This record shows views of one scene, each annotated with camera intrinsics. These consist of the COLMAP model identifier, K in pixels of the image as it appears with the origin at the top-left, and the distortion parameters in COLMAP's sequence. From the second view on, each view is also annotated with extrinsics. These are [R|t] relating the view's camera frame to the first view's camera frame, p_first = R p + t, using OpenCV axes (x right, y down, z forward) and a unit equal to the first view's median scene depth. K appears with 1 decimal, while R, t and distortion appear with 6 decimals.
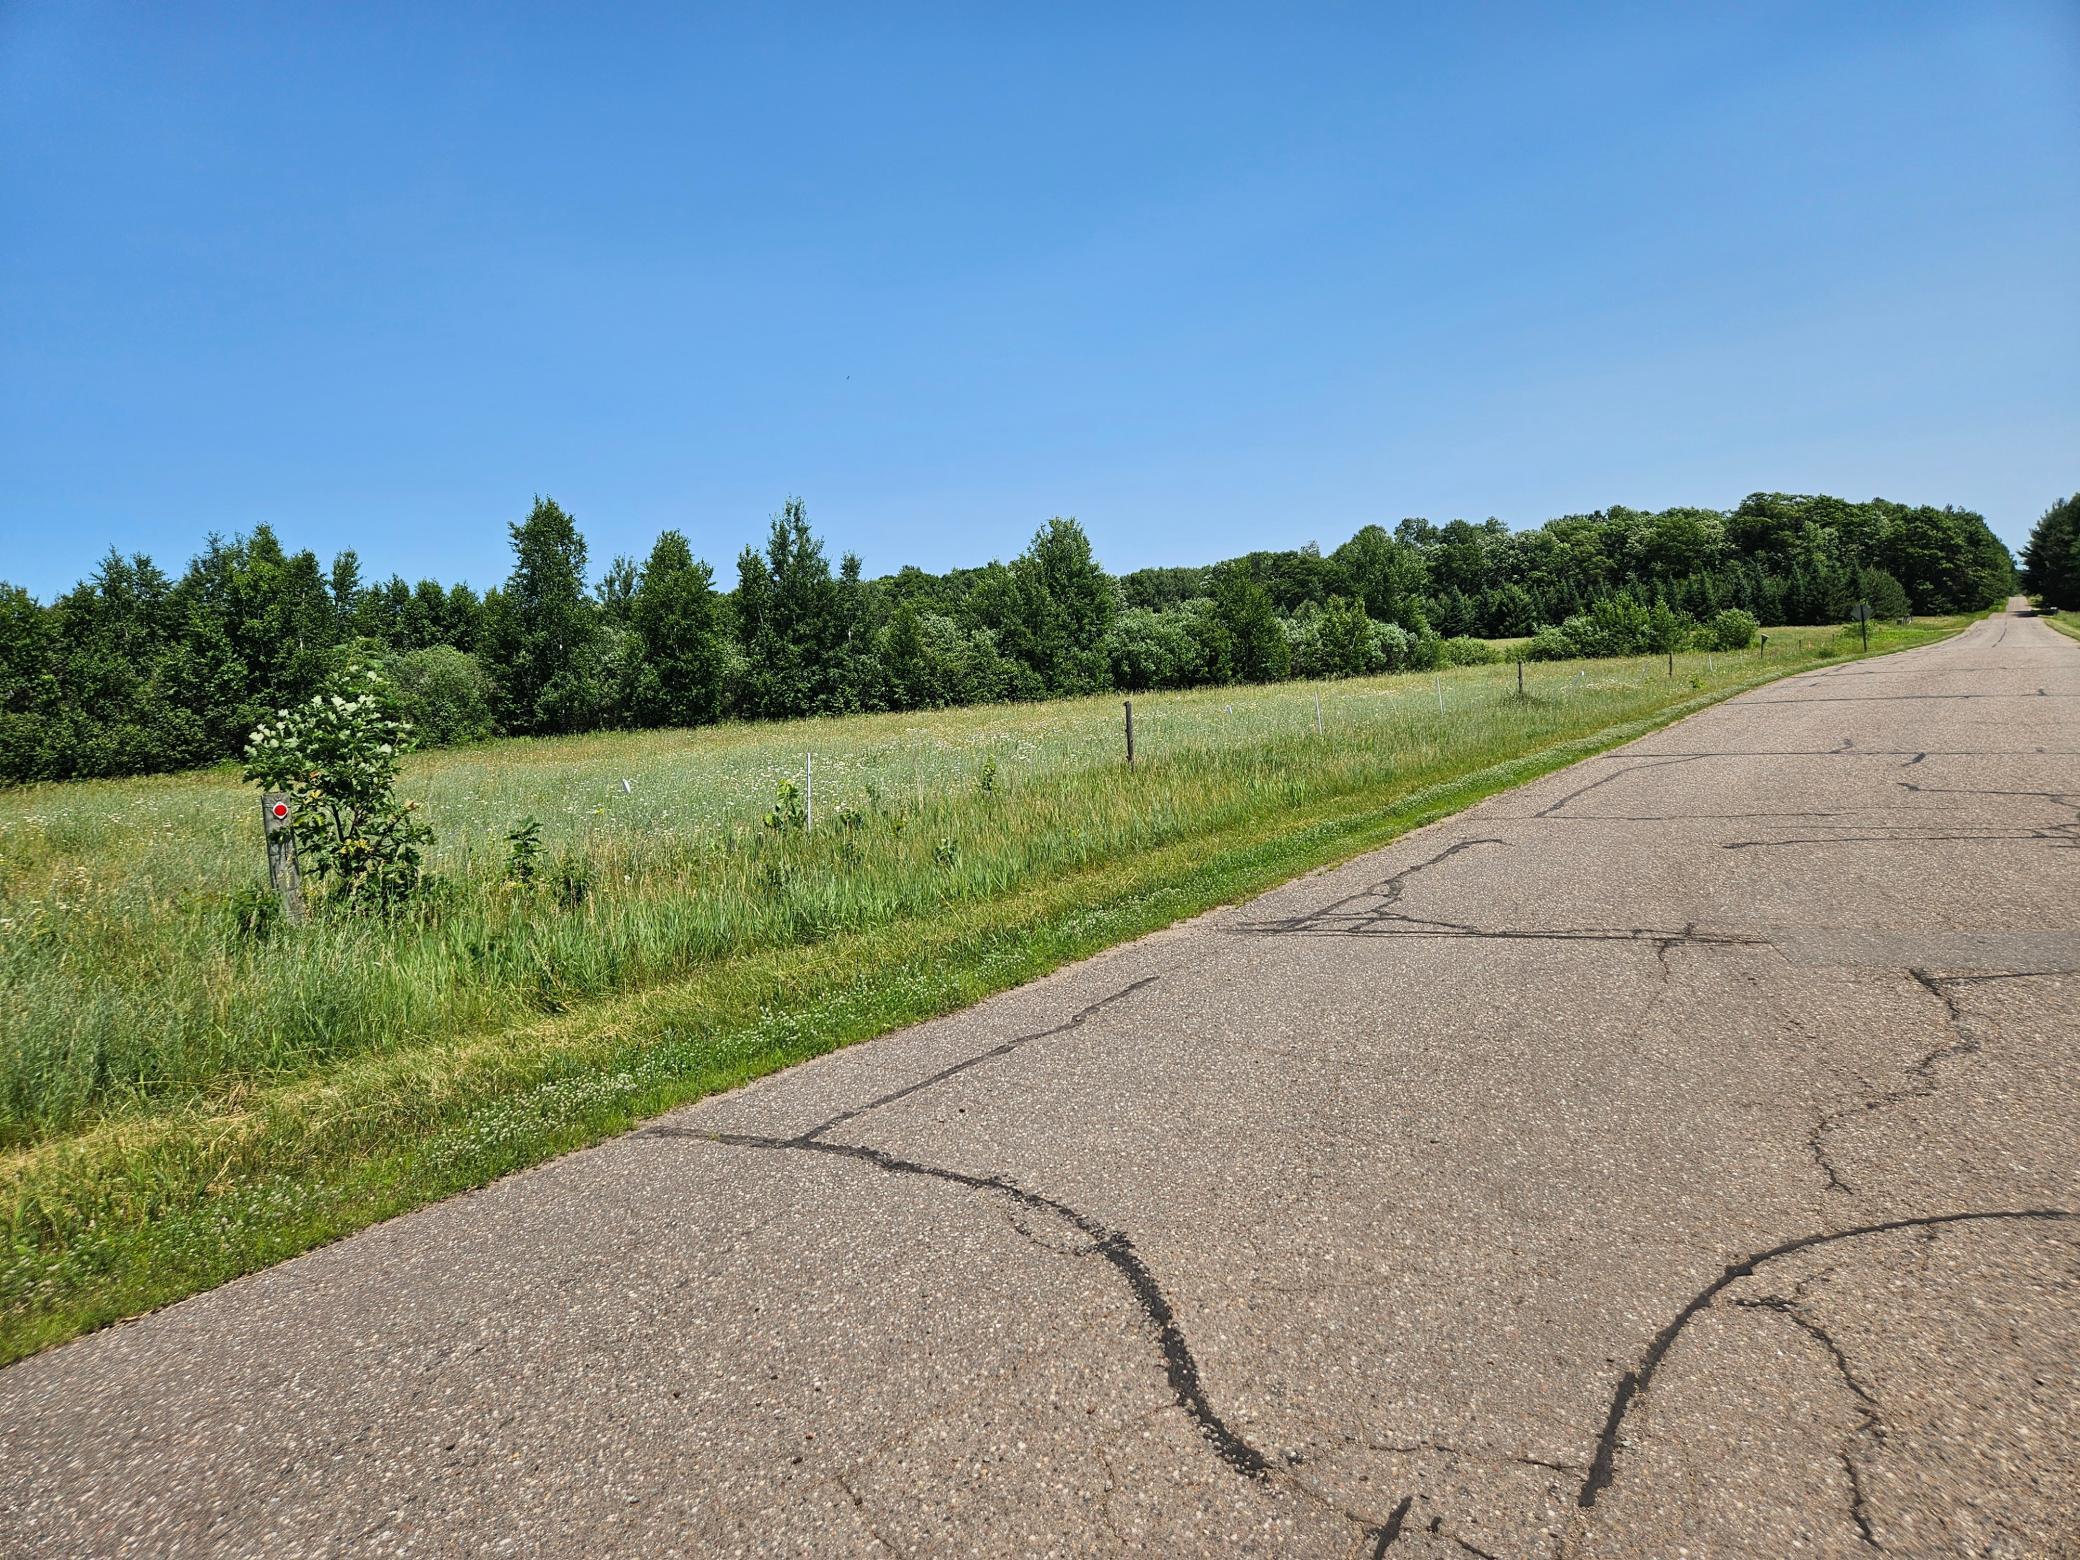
lens RADIAL K [[1389.0, 0, 1036.7], [0, 1389.0, 778.2], [0, 0, 1]] dist [0.087187, -0.074276]
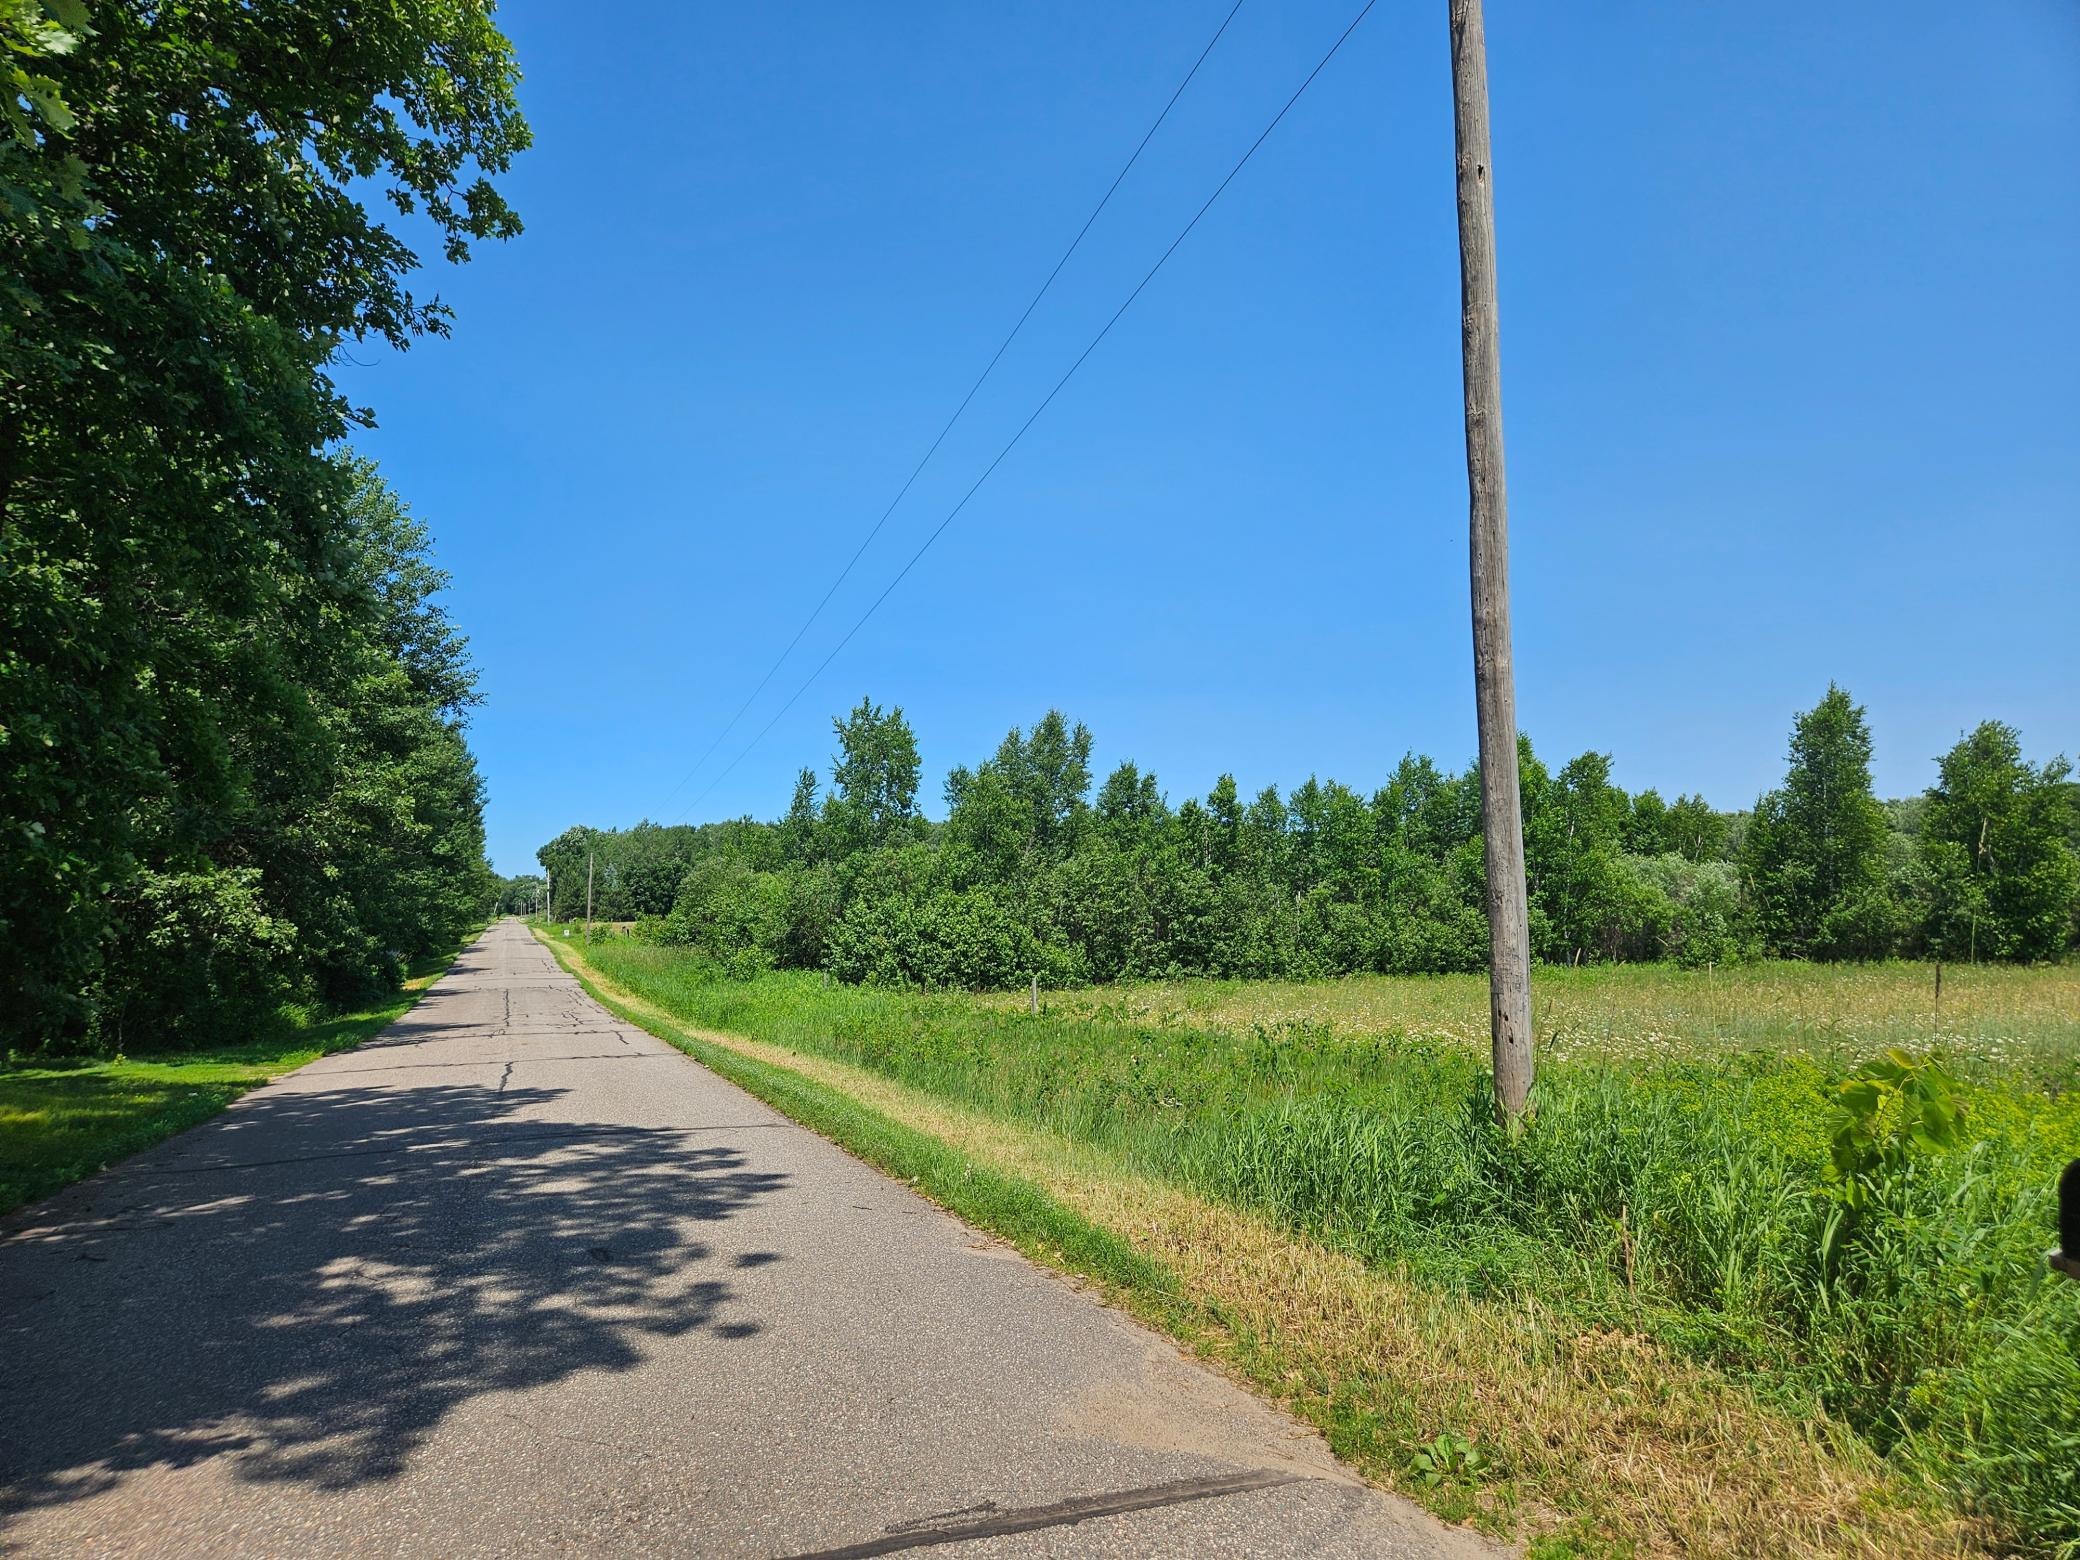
lens RADIAL K [[1362.9, 0, 1026.1], [0, 1362.9, 790.8], [0, 0, 1]] dist [0.061171, -0.001872]
pose [[0.817551, -0.001689, -0.575854, -0.344801], [-0.085291, 0.988611, -0.123989, 0.017466], [0.569505, 0.150482, 0.808096, 0.049412]]
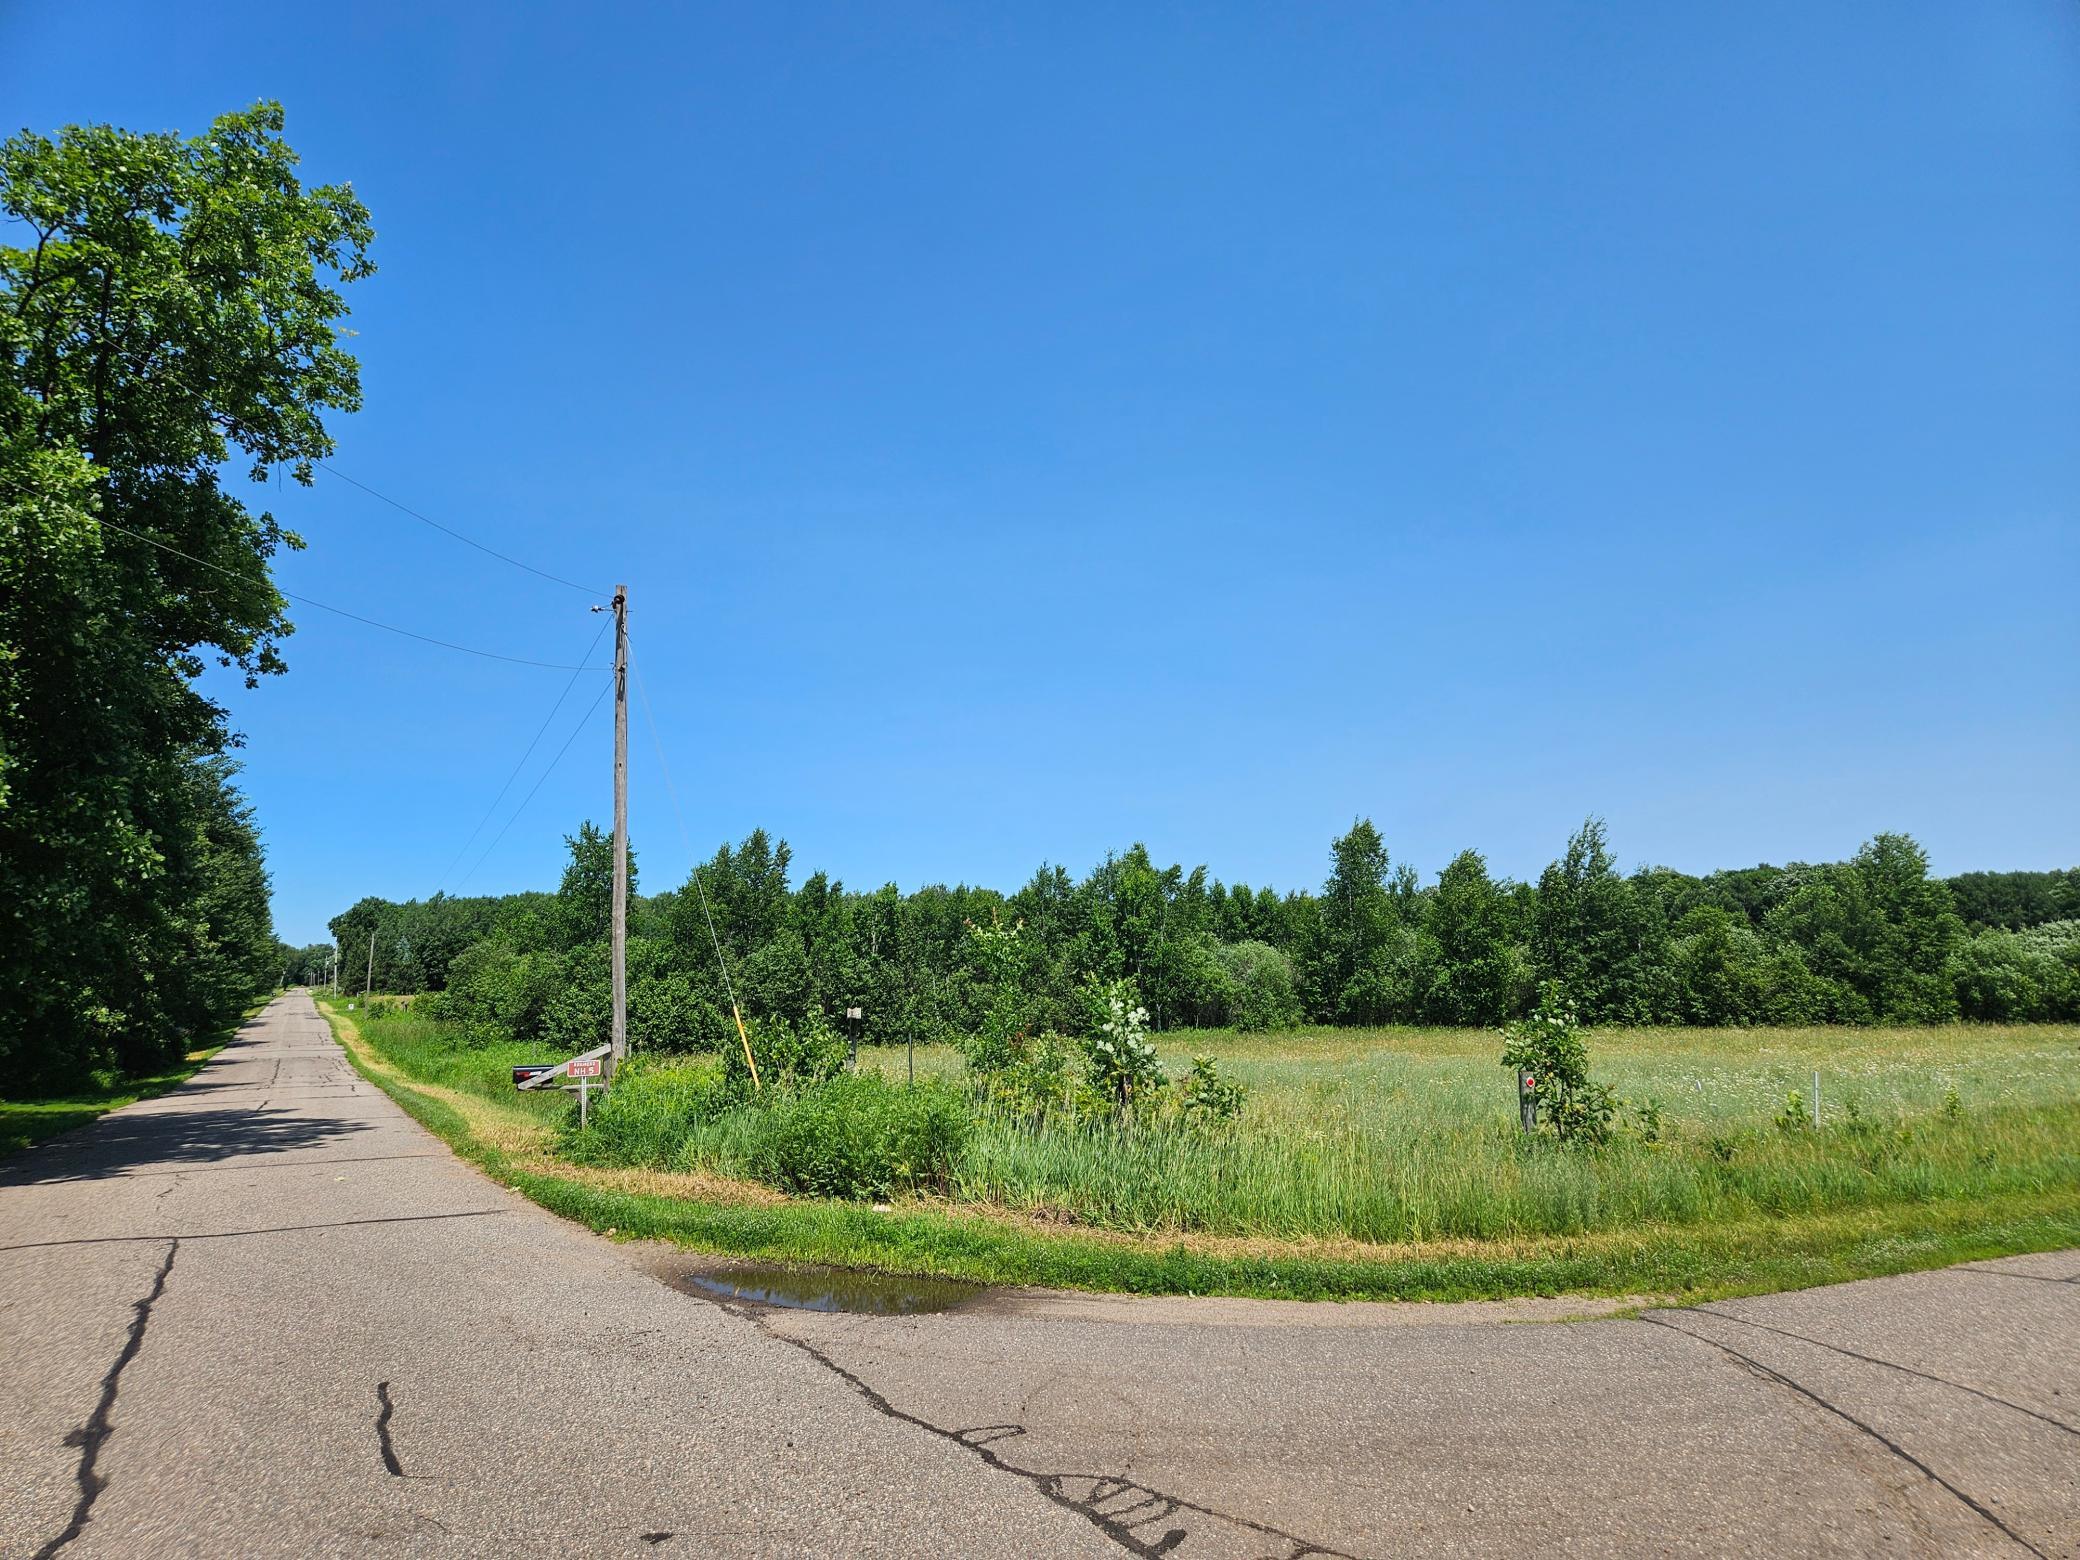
lens RADIAL K [[1389.0, 0, 1036.7], [0, 1389.0, 778.2], [0, 0, 1]] dist [0.087187, -0.074276]
pose [[0.878932, -0.018106, -0.476603, -0.043559], [-0.080952, 0.979117, -0.186485, 0.005069], [0.470026, 0.202489, 0.859112, -0.144237]]
